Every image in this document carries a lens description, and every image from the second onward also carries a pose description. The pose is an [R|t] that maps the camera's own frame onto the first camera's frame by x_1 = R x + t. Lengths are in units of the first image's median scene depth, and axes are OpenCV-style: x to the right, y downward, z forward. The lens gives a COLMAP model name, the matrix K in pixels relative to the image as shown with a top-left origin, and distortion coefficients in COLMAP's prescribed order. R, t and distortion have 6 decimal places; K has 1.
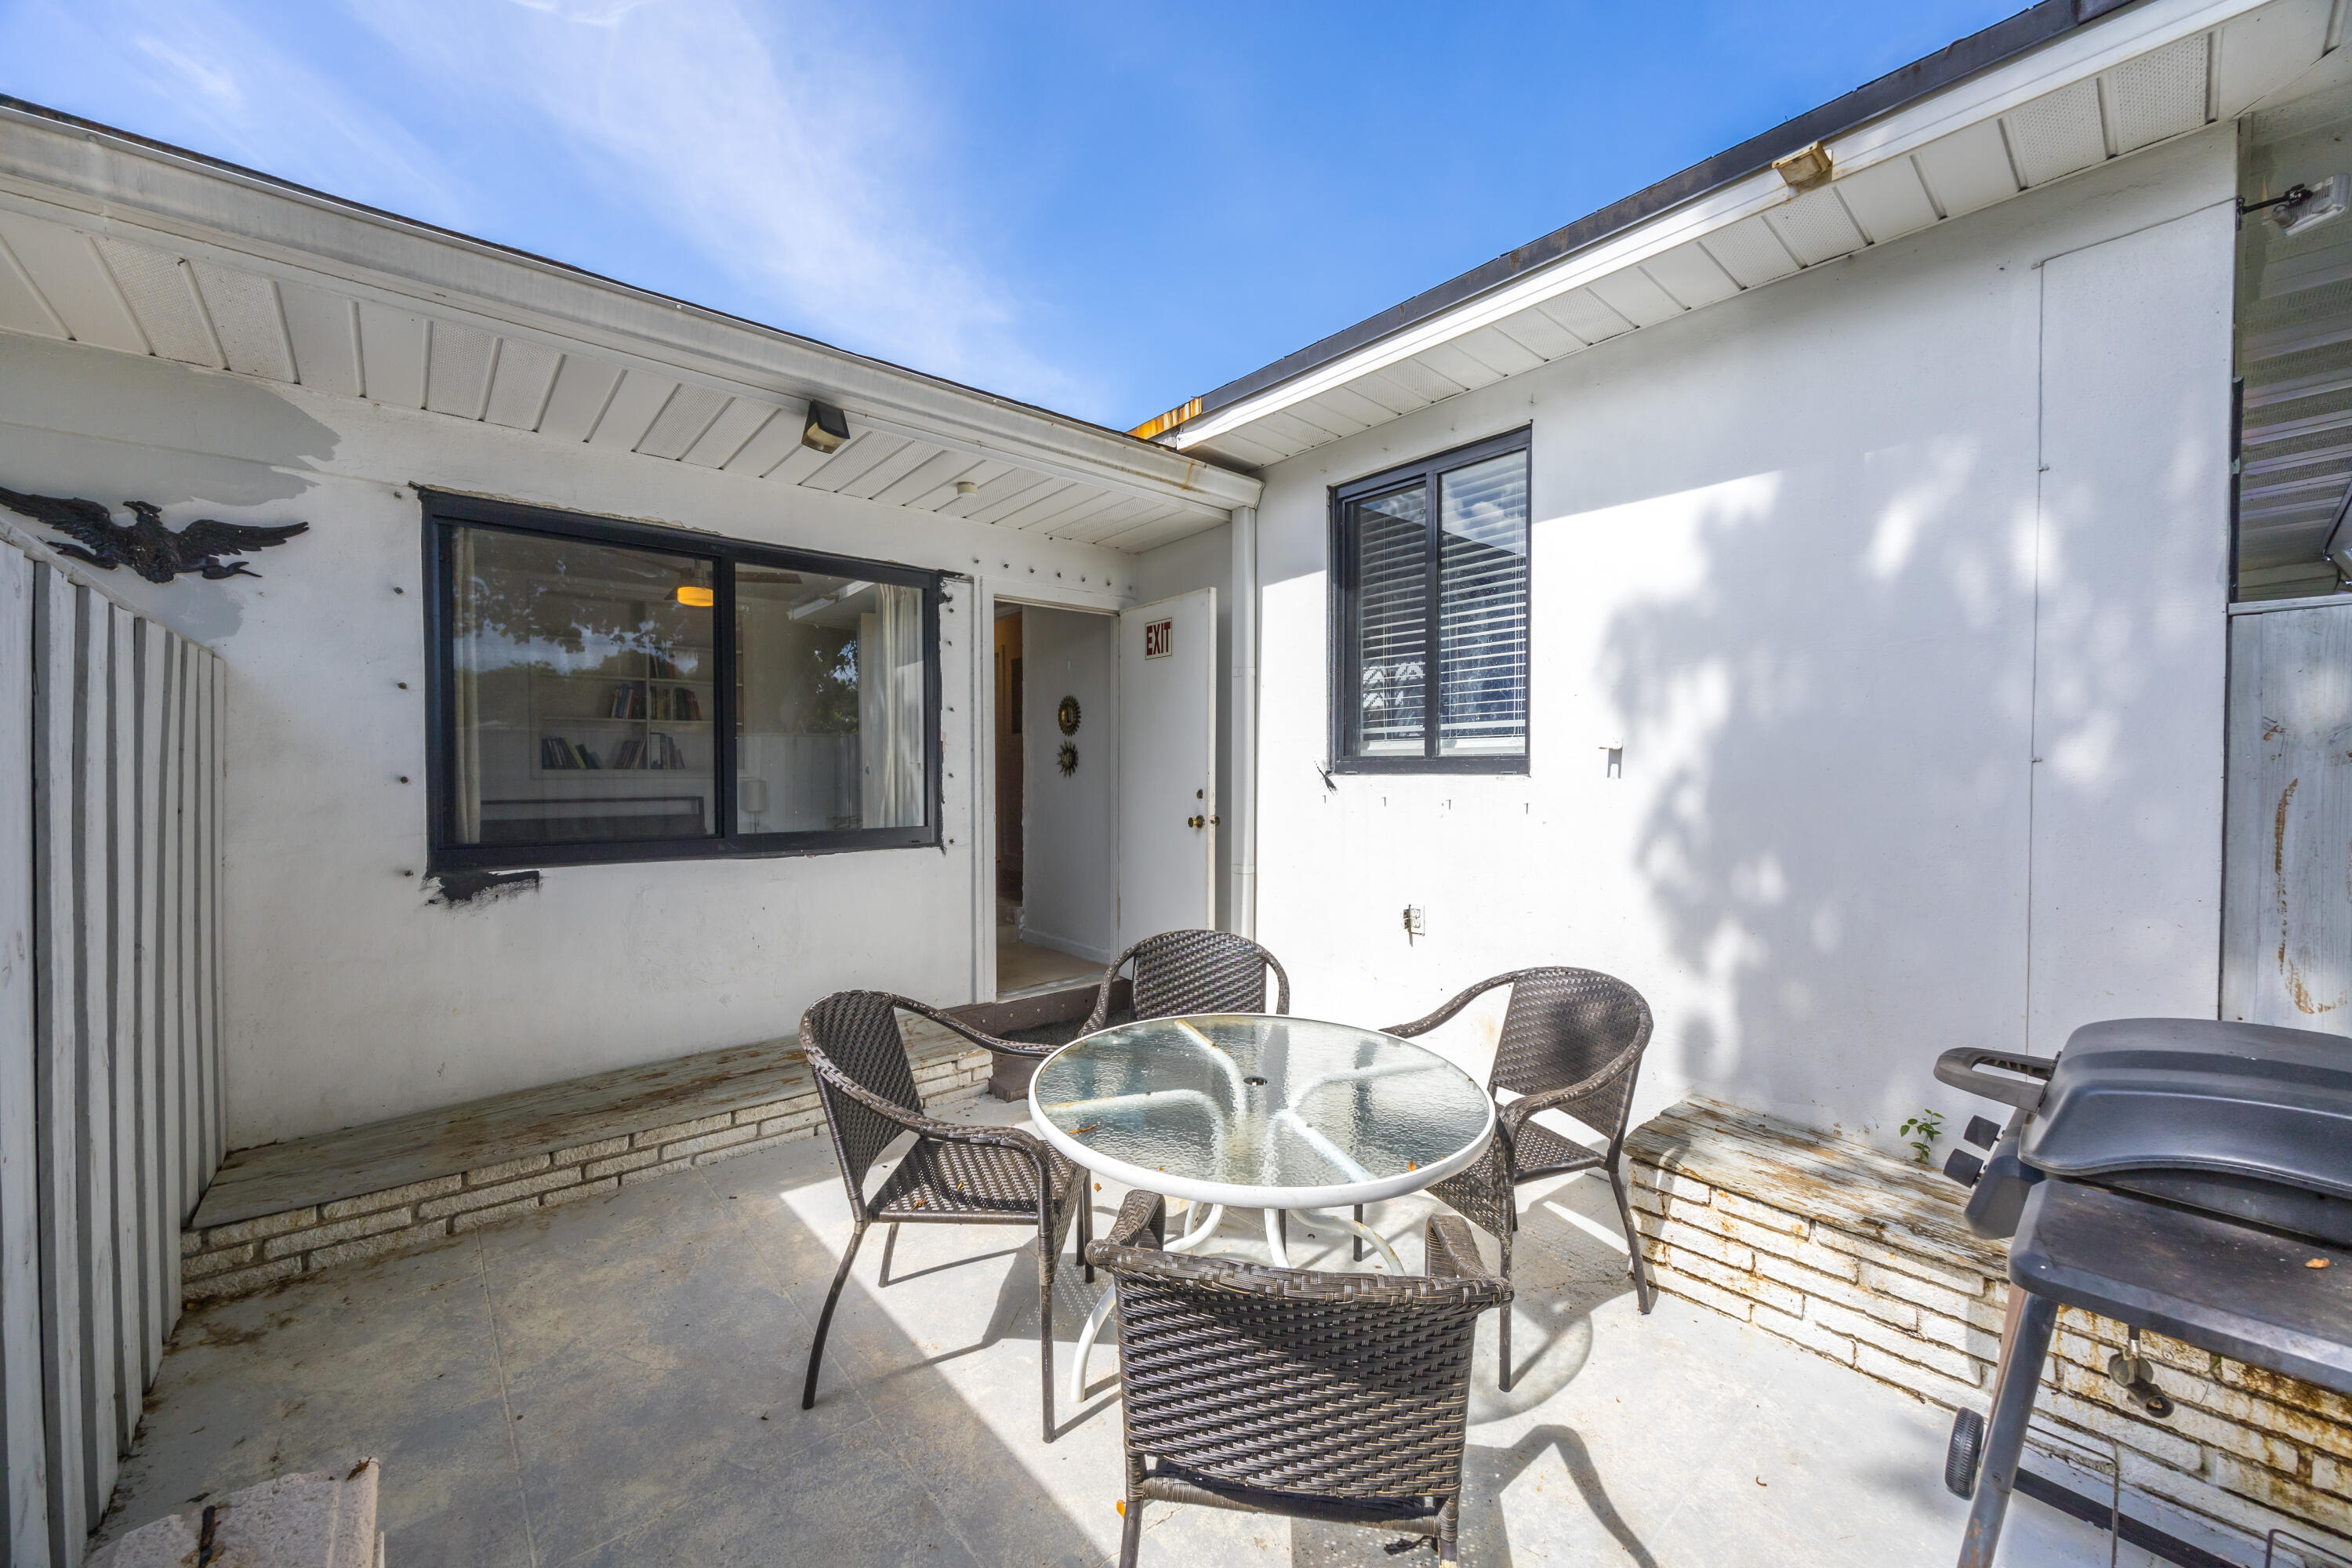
lens RADIAL K [[890.0, 0, 1180.1], [0, 890.0, 786.1], [0, 0, 1]] dist [0.000367, 0.000015]
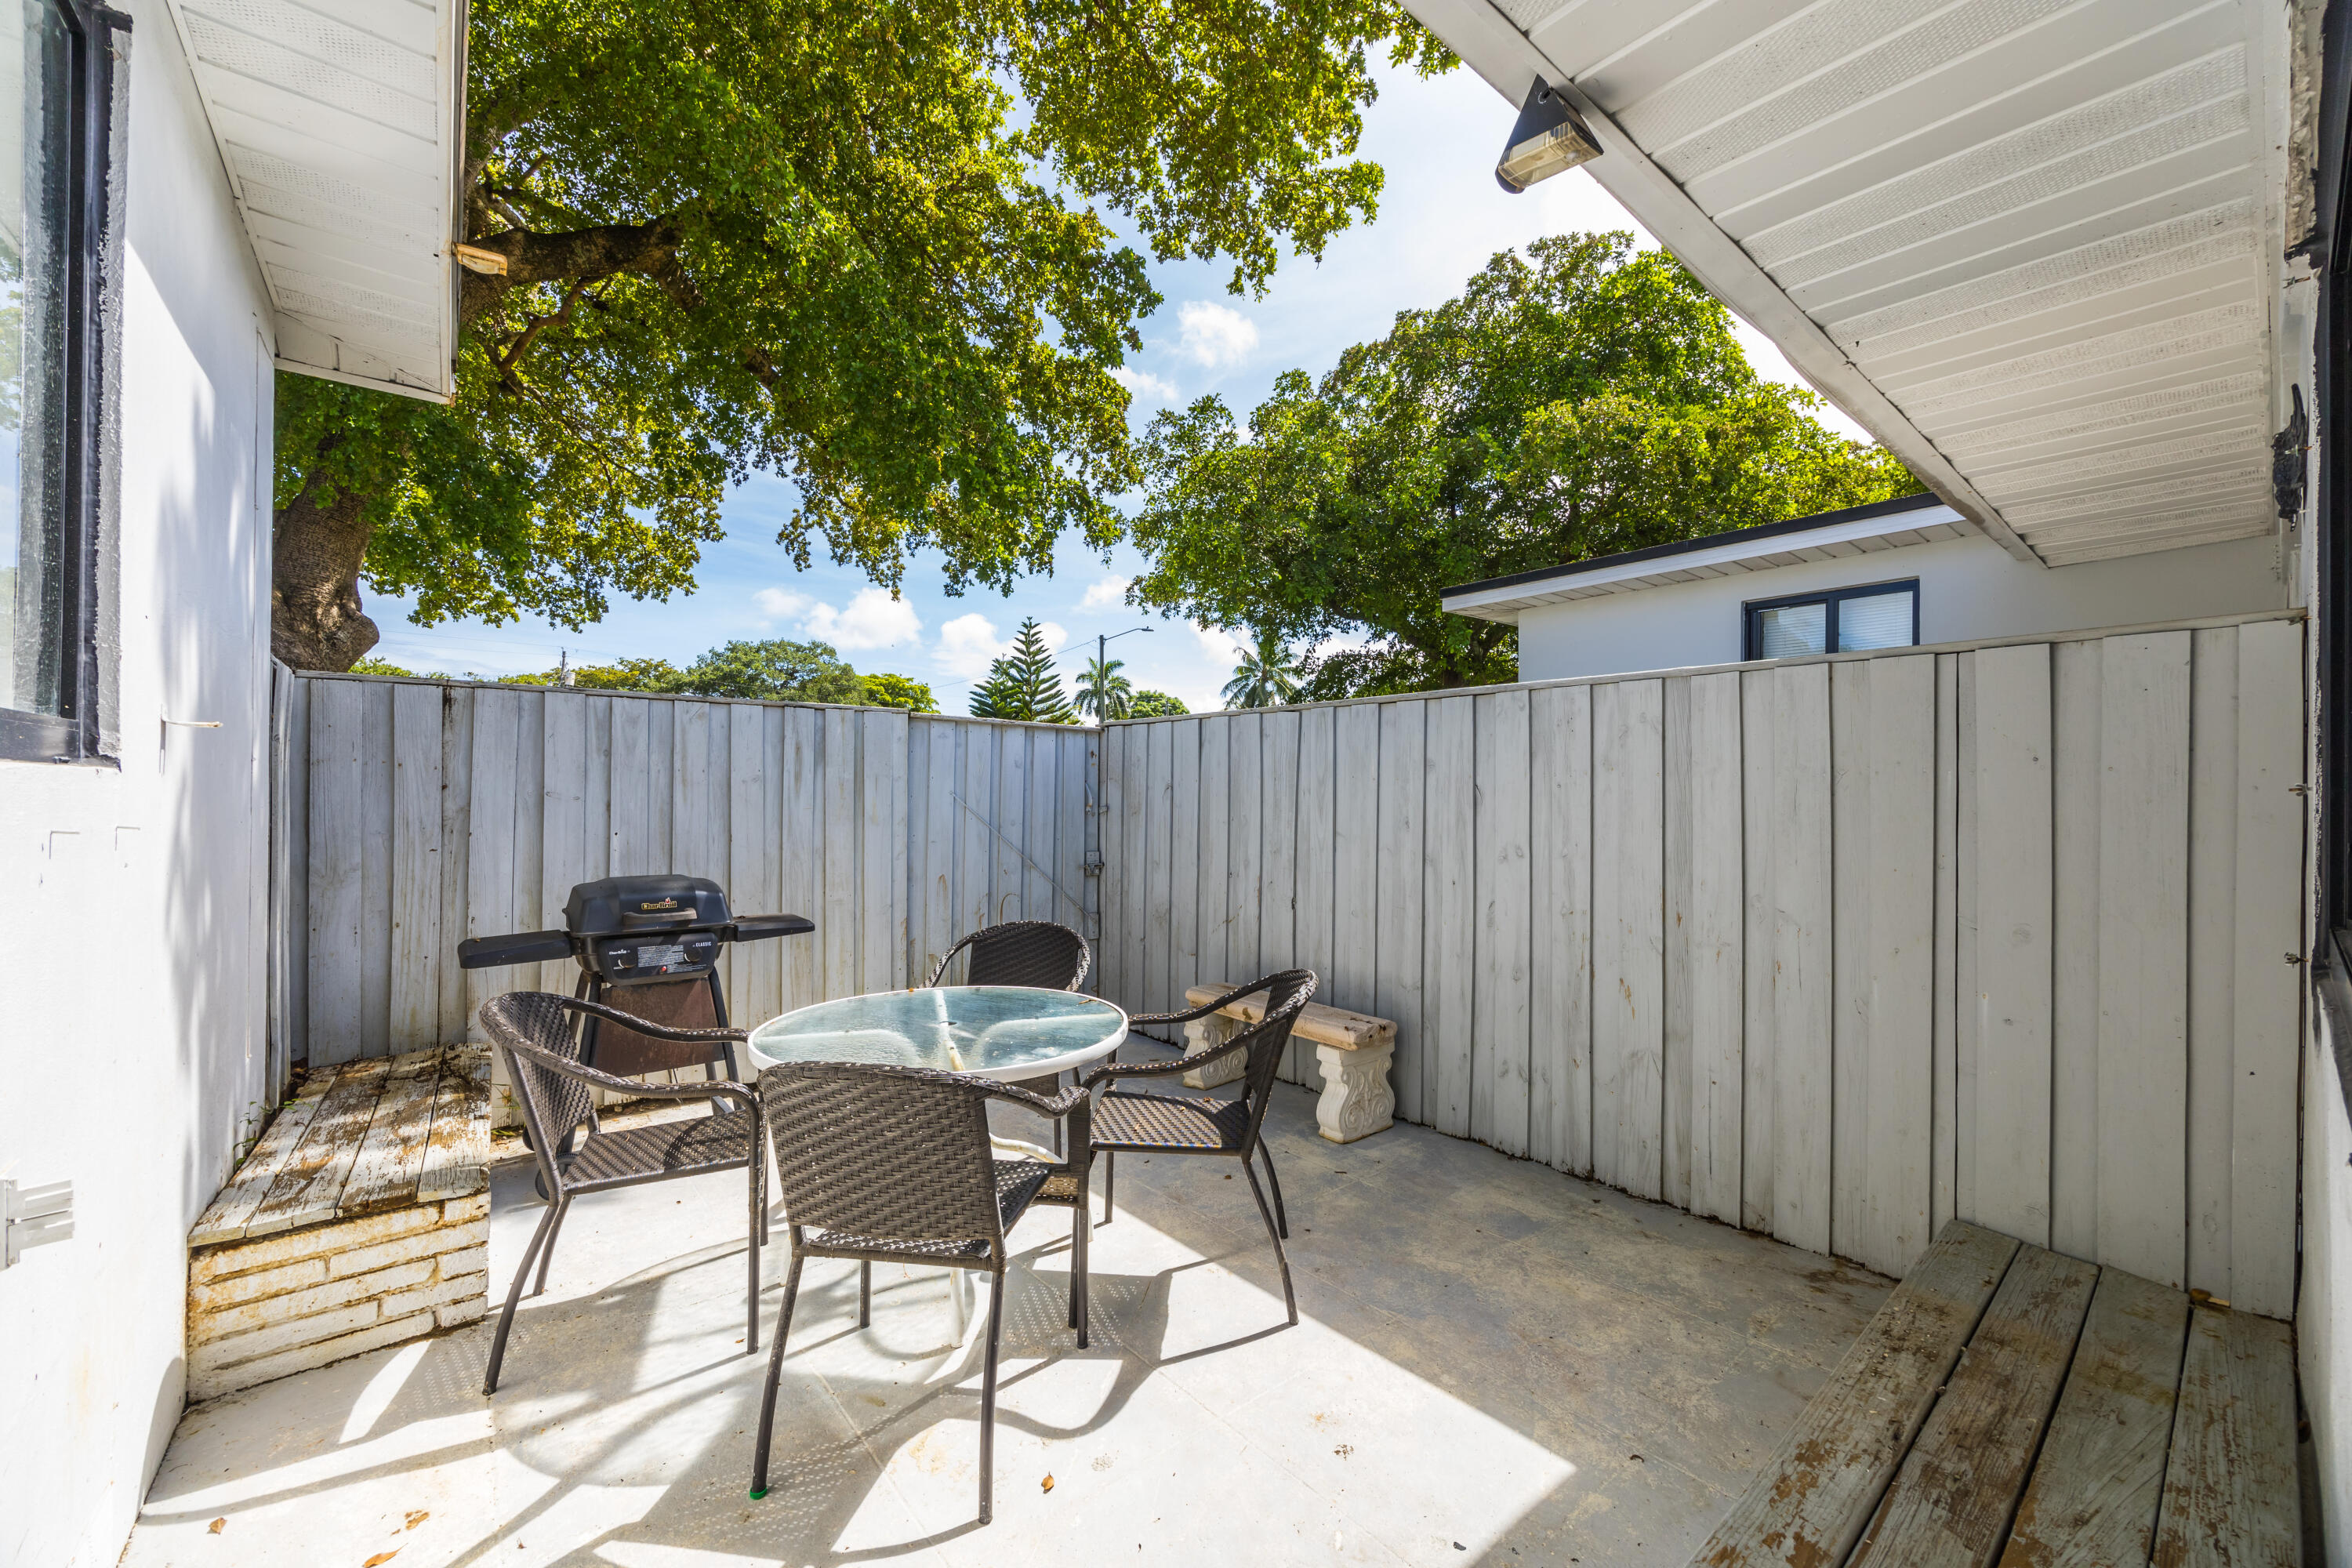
lens RADIAL K [[955.7, 0, 1173.9], [0, 955.7, 786.0], [0, 0, 1]] dist [-0.000562, -0.000306]
pose [[-0.999147, -0.008918, 0.040329, -0.263396], [-0.008724, 0.999950, 0.004983, -0.008510], [-0.040371, 0.004627, -0.999174, 2.178693]]
